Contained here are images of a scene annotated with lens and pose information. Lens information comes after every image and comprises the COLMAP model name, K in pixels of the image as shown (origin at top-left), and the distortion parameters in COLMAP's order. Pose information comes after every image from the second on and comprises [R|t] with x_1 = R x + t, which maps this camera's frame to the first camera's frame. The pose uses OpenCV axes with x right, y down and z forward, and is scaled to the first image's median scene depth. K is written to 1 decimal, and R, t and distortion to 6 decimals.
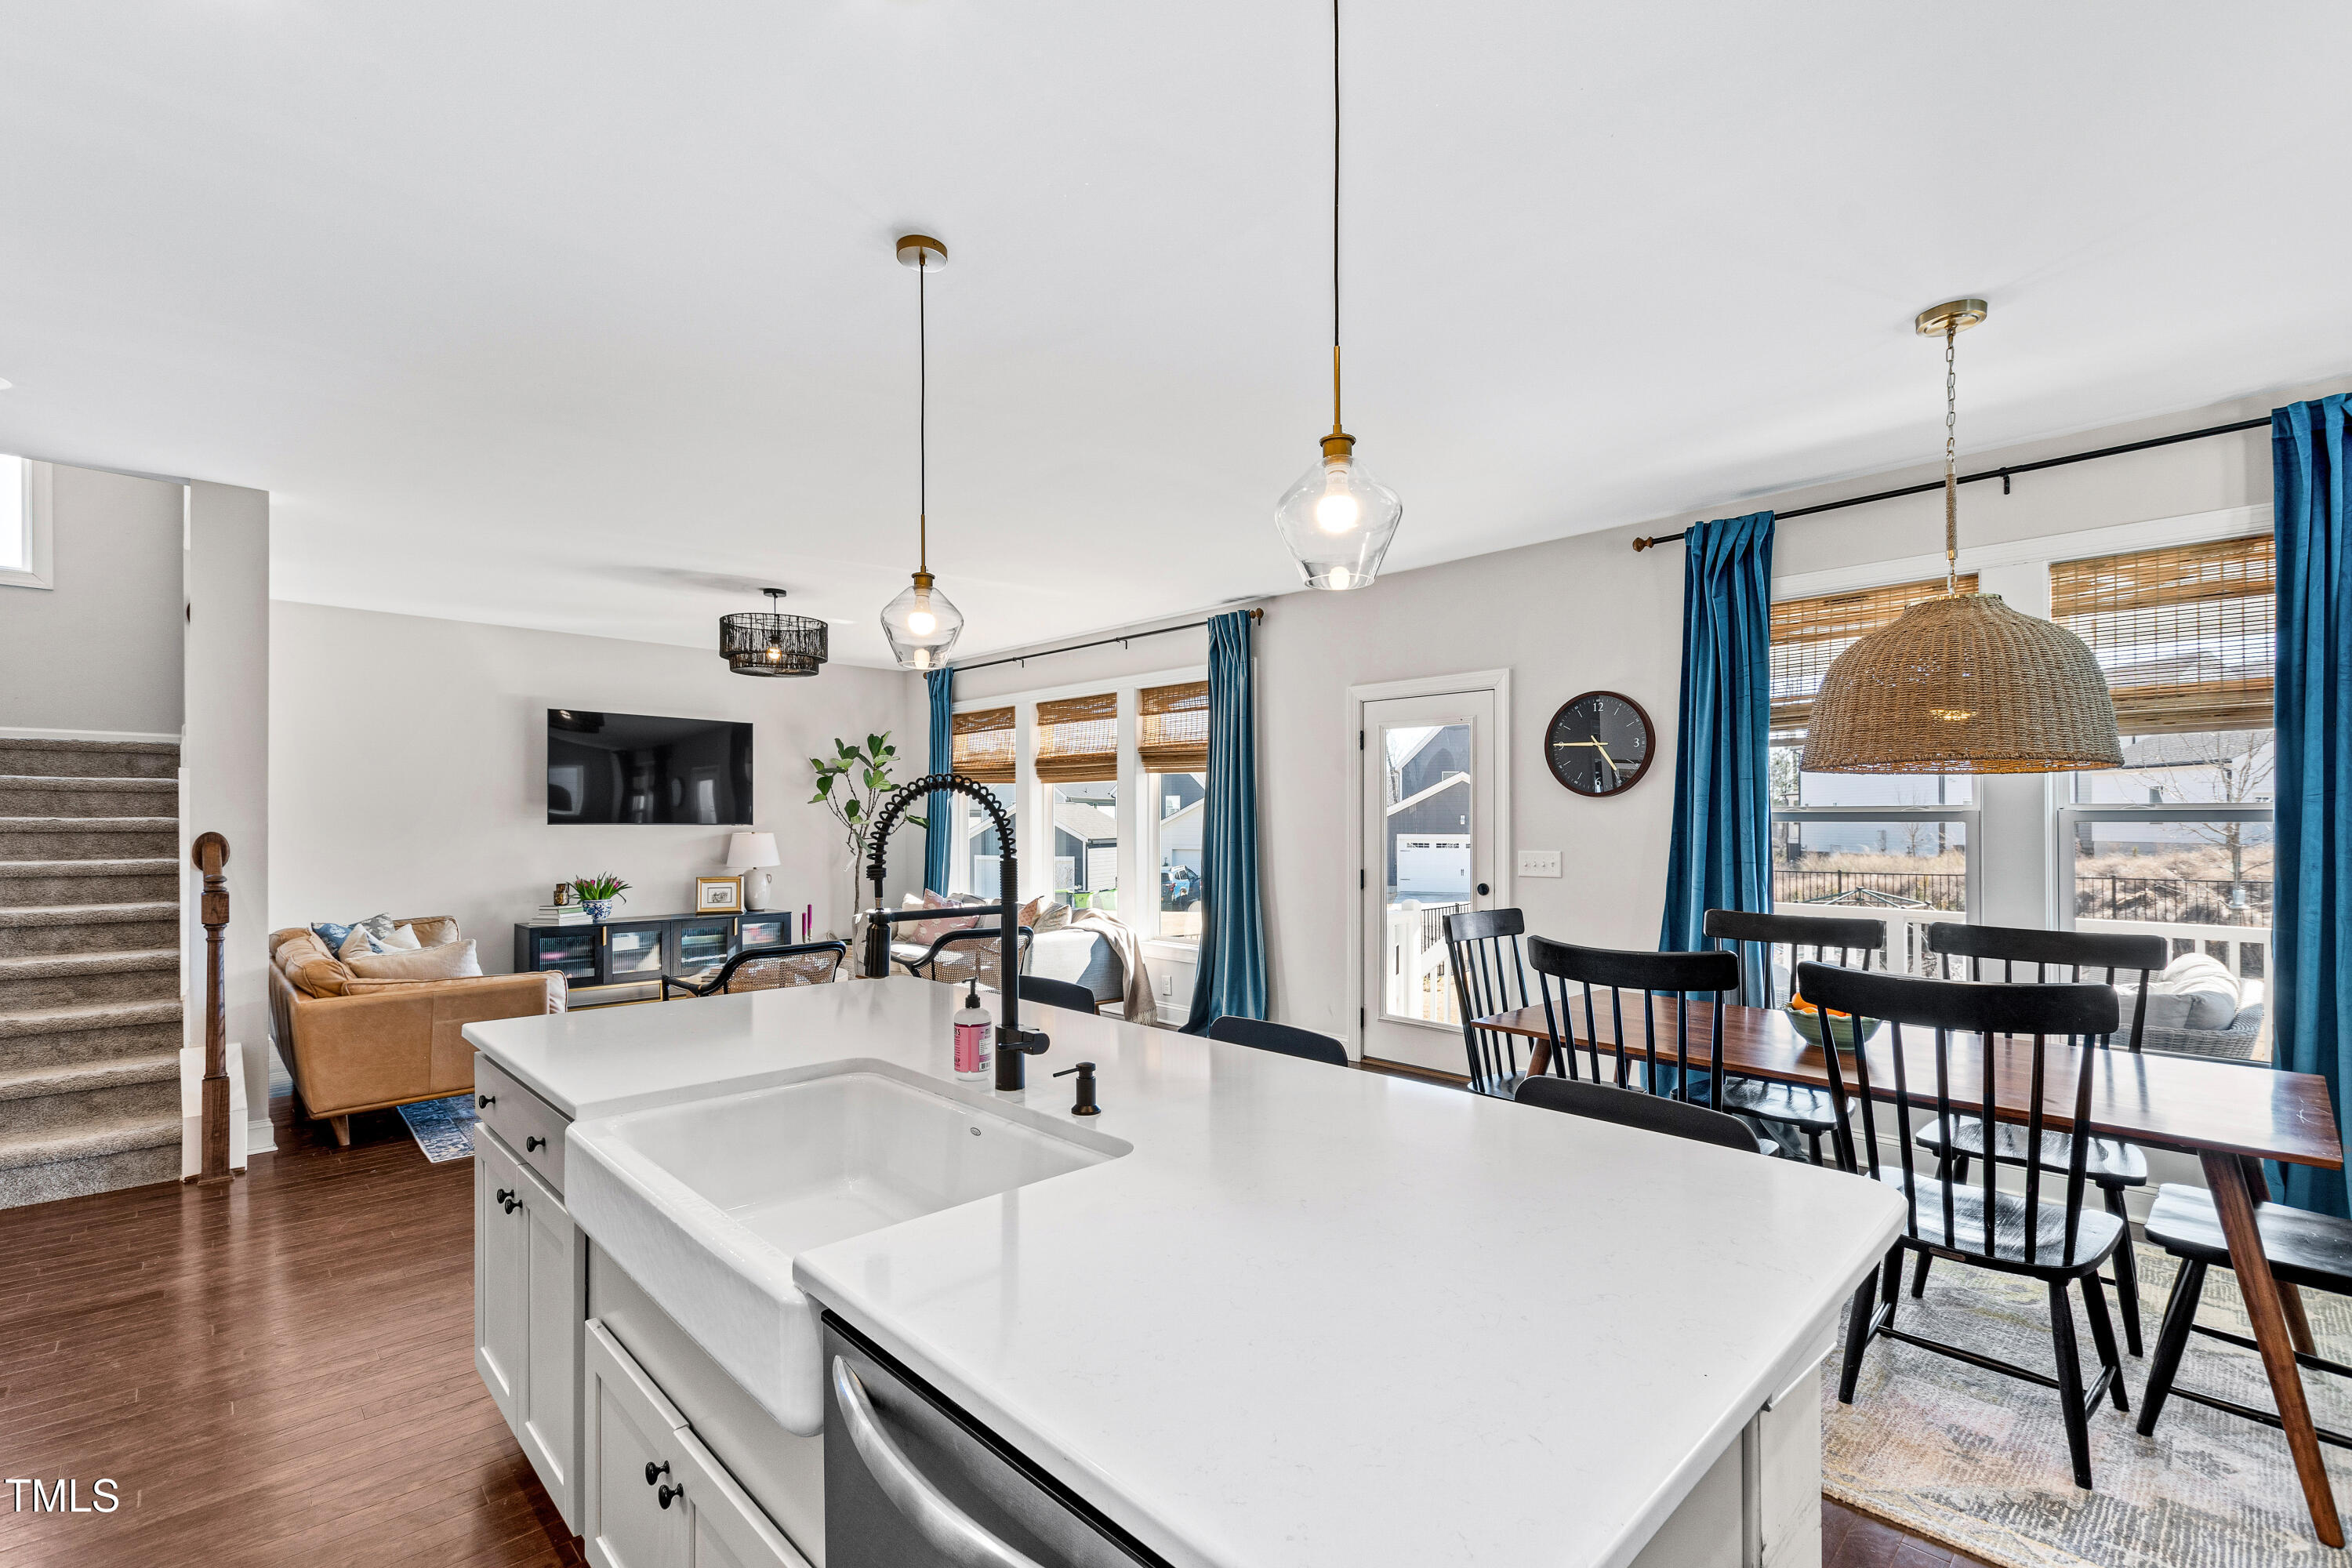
lens RADIAL K [[1032.3, 0, 1172.9], [0, 1032.3, 823.4], [0, 0, 1]] dist [-0.002488, -0.000039]
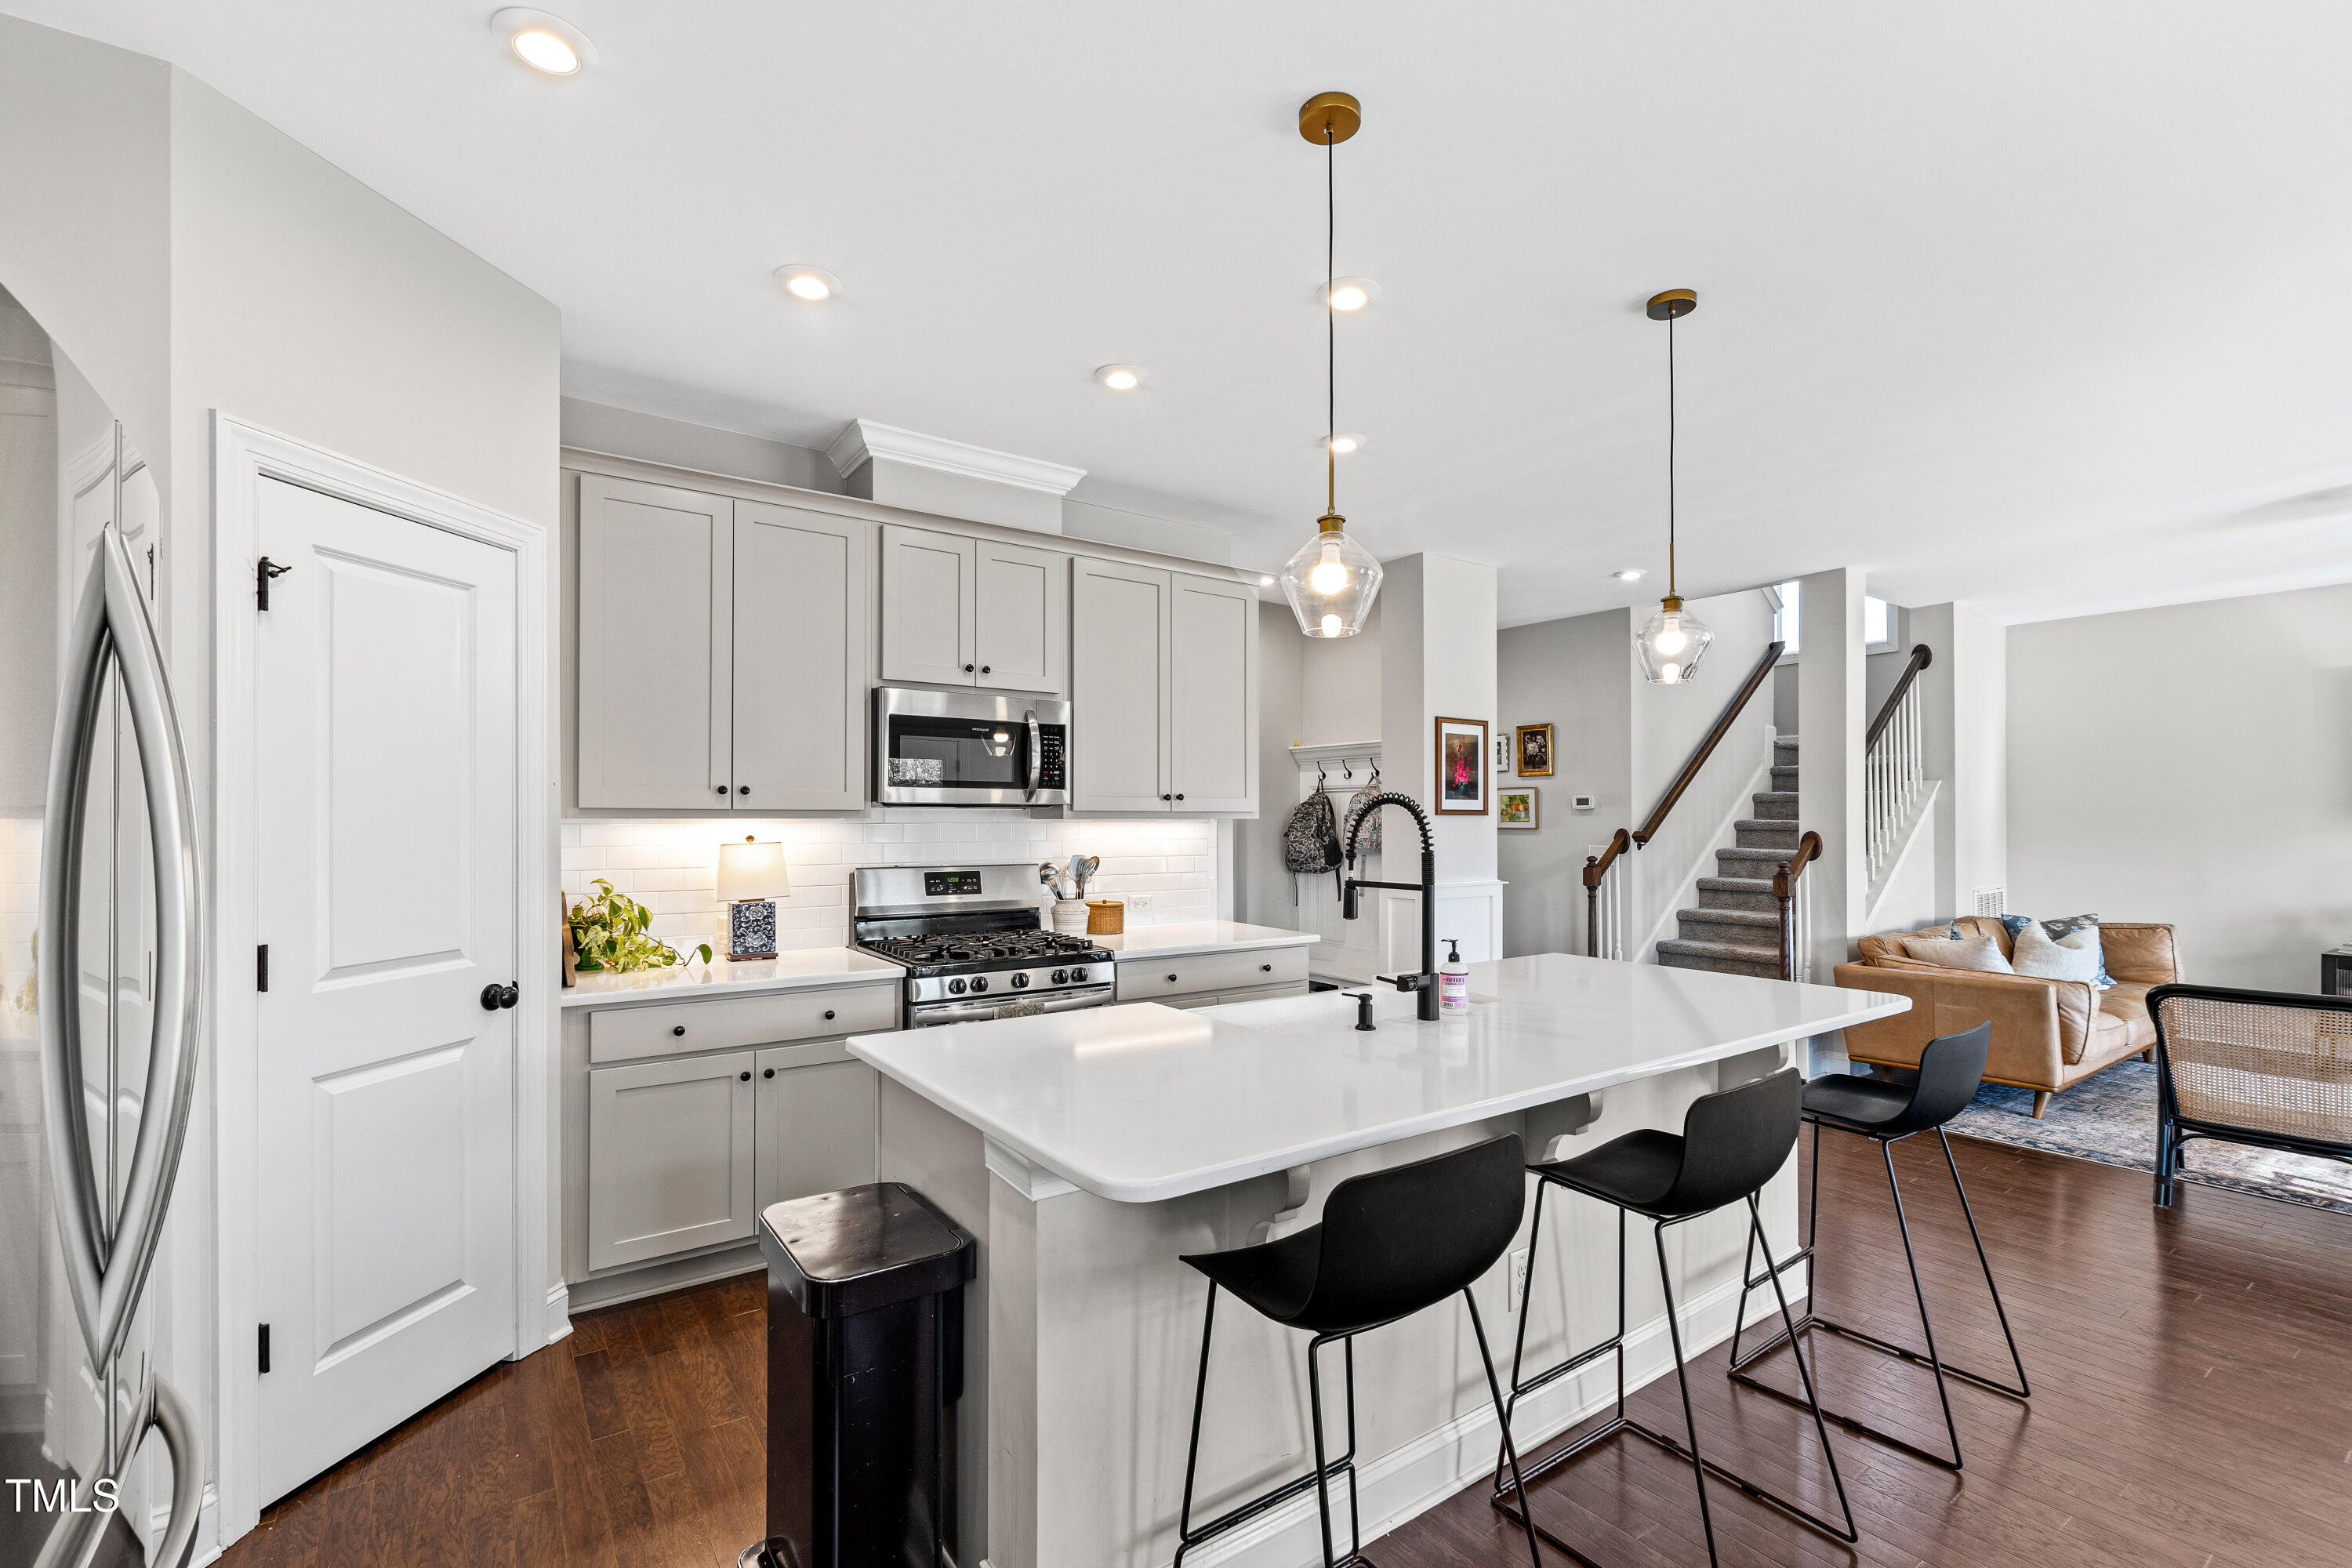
lens RADIAL K [[1014.1, 0, 1176.3], [0, 1014.1, 812.6], [0, 0, 1]] dist [-0.004061, -0.000379]
pose [[-0.154444, -0.009766, -0.987953, 0.278451], [-0.003532, 0.999950, -0.009333, 0.000475], [0.987995, 0.002048, -0.154471, 0.220436]]
